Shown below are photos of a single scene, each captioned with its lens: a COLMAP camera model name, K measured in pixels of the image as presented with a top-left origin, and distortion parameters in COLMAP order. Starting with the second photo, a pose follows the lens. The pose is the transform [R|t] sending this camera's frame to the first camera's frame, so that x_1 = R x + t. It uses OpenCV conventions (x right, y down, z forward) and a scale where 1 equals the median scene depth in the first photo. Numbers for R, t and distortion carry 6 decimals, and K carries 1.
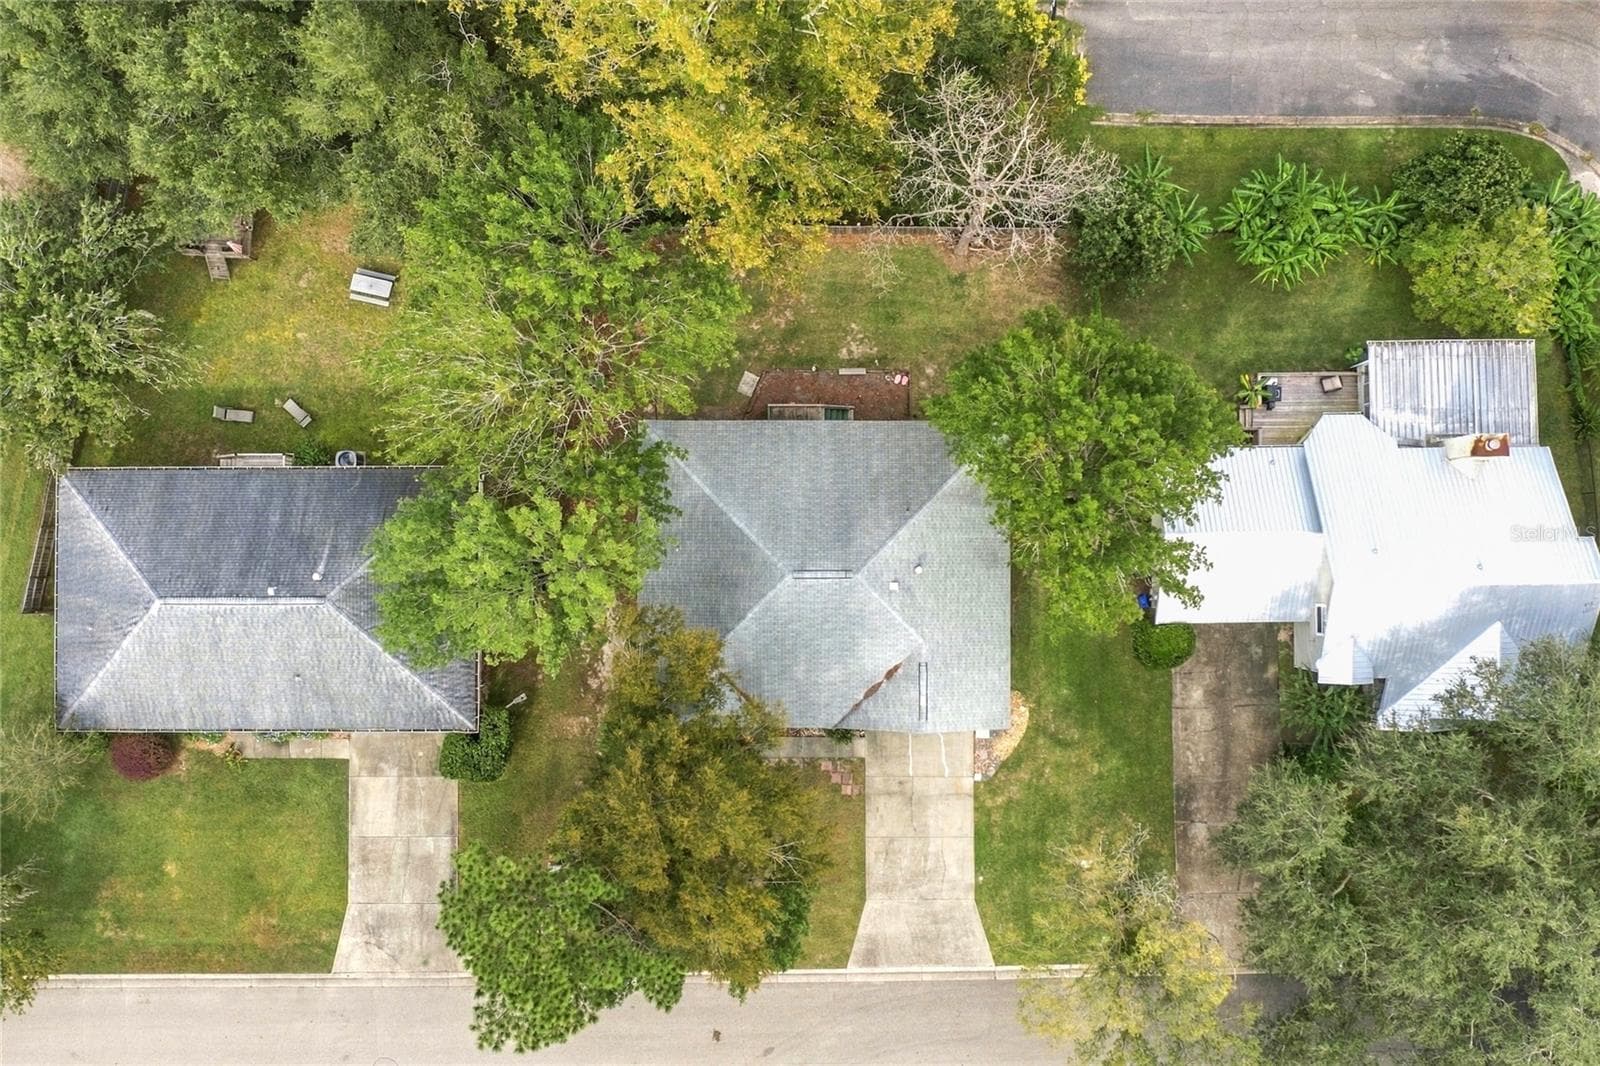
lens RADIAL K [[1585.0, 0, 818.8], [0, 1585.0, 535.8], [0, 0, 1]] dist [-0.008612, 0.012446]
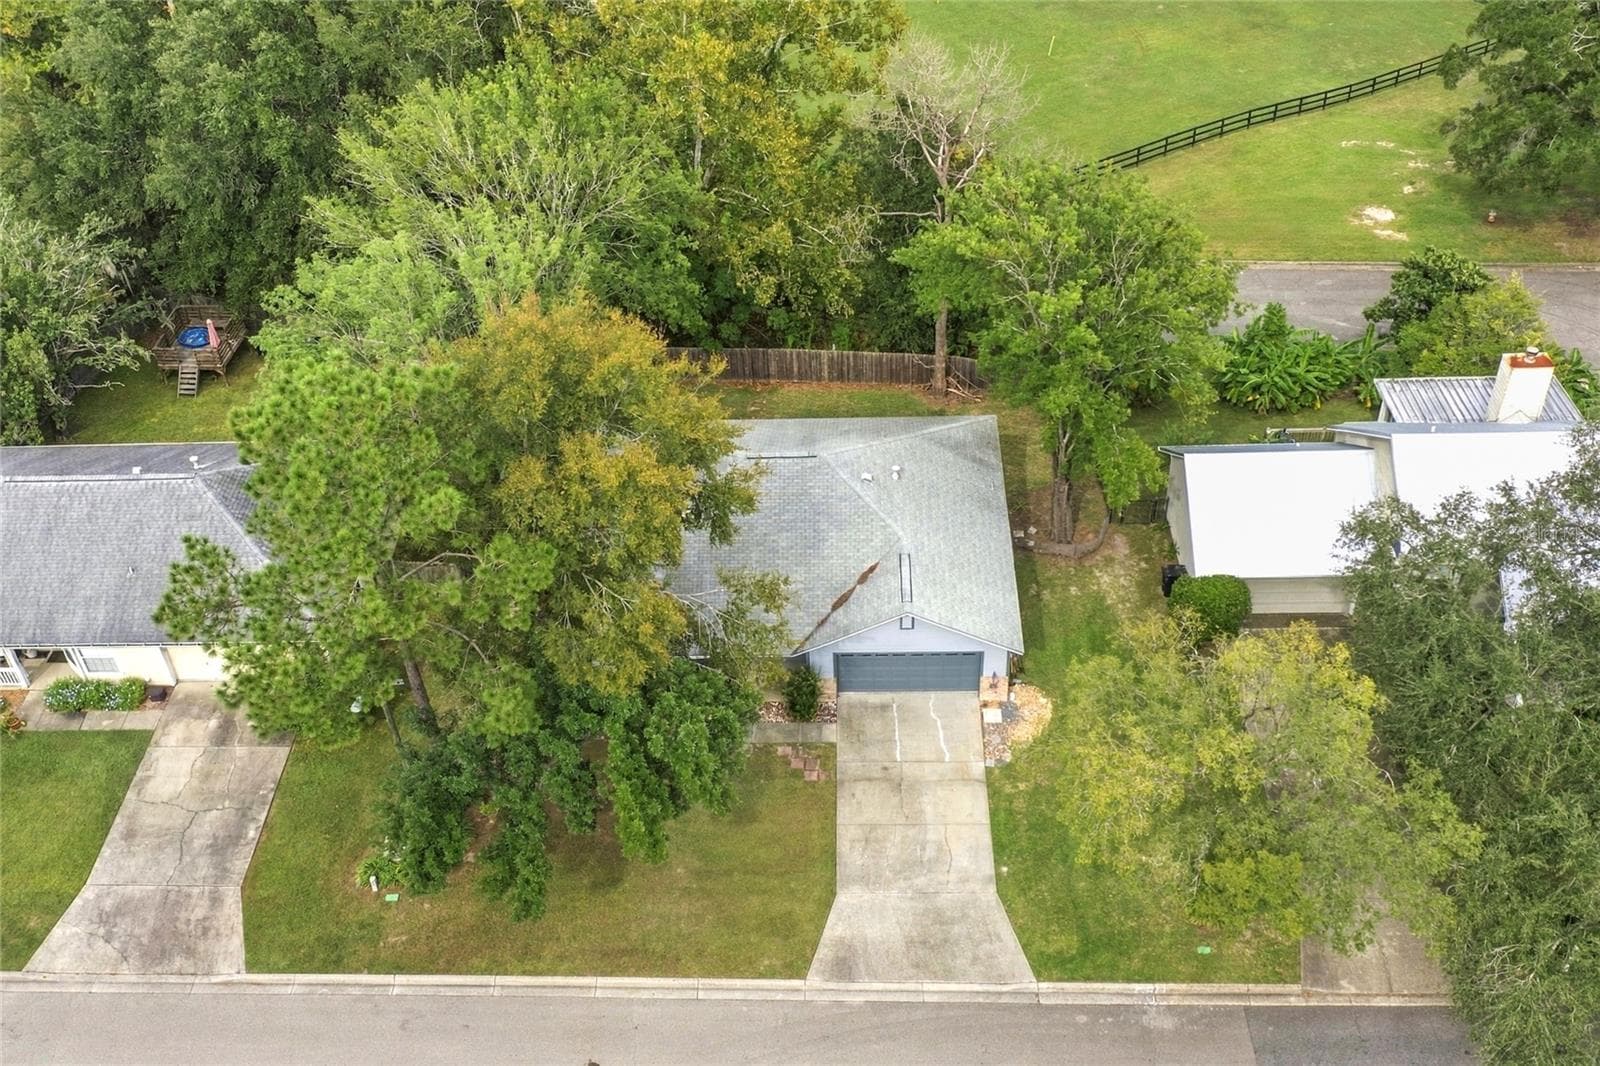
lens RADIAL K [[1571.6, 0, 792.2], [0, 1571.6, 534.1], [0, 0, 1]] dist [-0.010059, 0.002742]
pose [[0.999355, -0.001560, -0.035873, 0.035347], [-0.026077, 0.655263, -0.754950, 0.639977], [0.024684, 0.755399, 0.654800, 0.444916]]
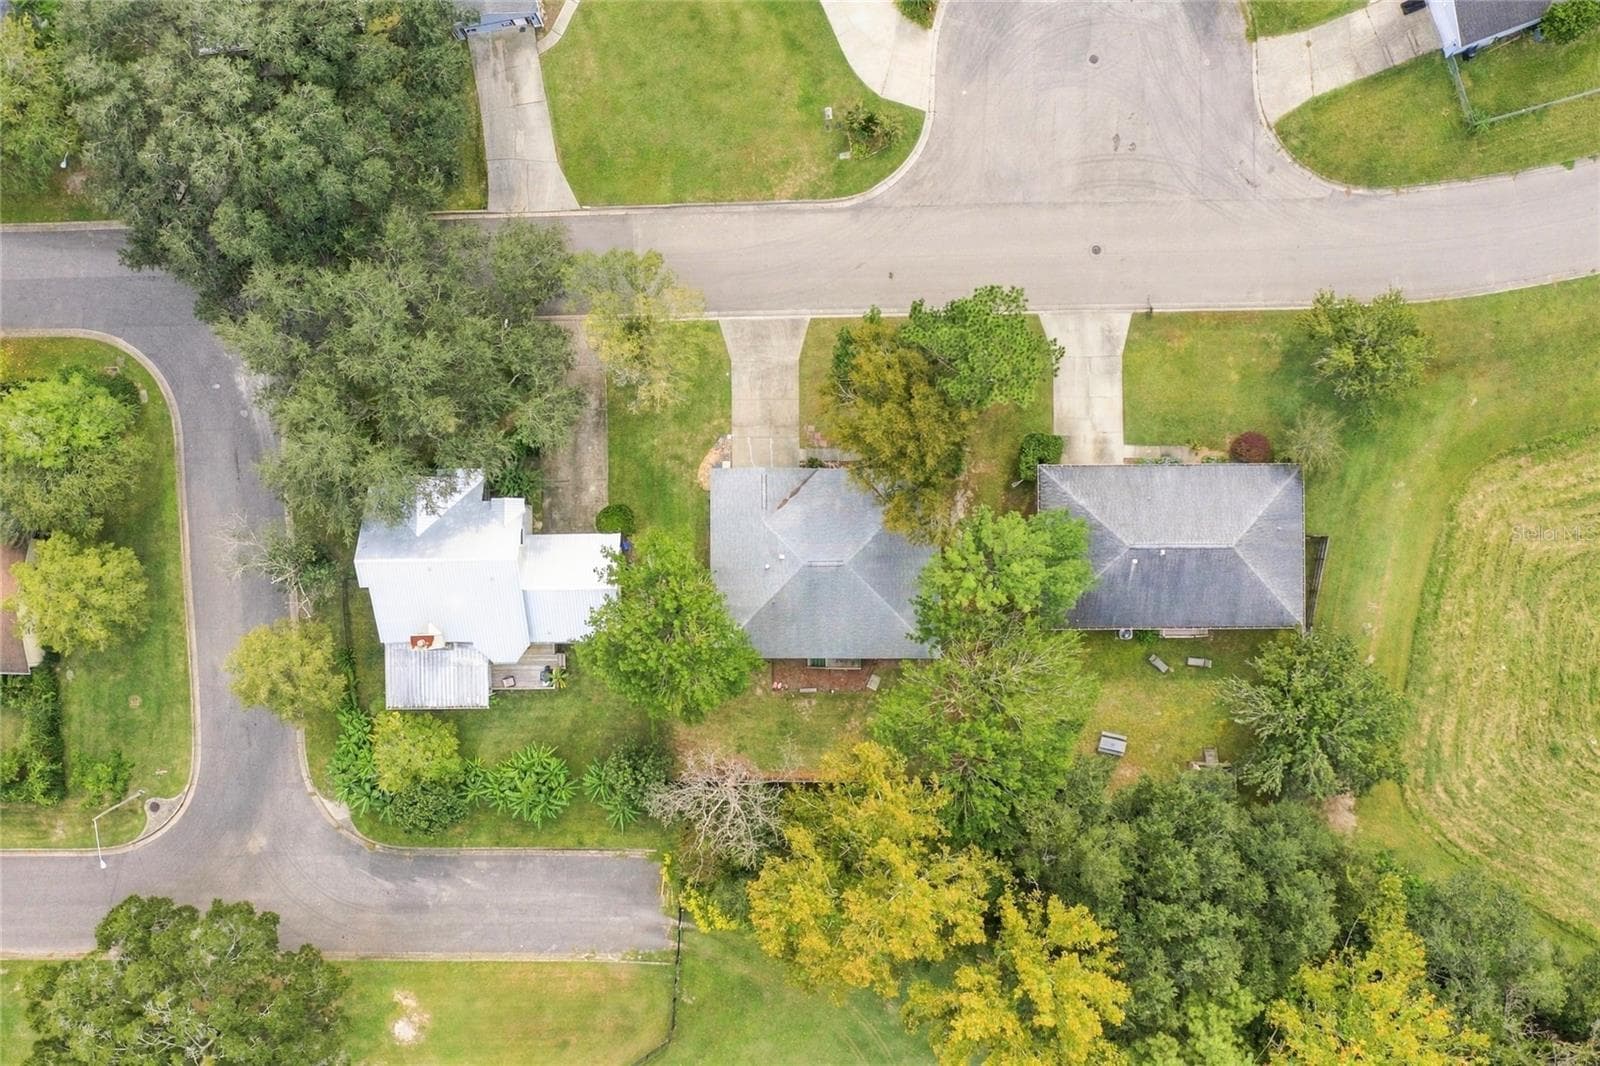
lens RADIAL K [[1571.6, 0, 792.2], [0, 1571.6, 534.1], [0, 0, 1]] dist [-0.010059, 0.002742]
pose [[-0.999371, 0.003467, 0.035293, -0.019607], [-0.002523, -0.999639, 0.026745, 0.010658], [0.035373, 0.026639, 0.999019, -0.592812]]
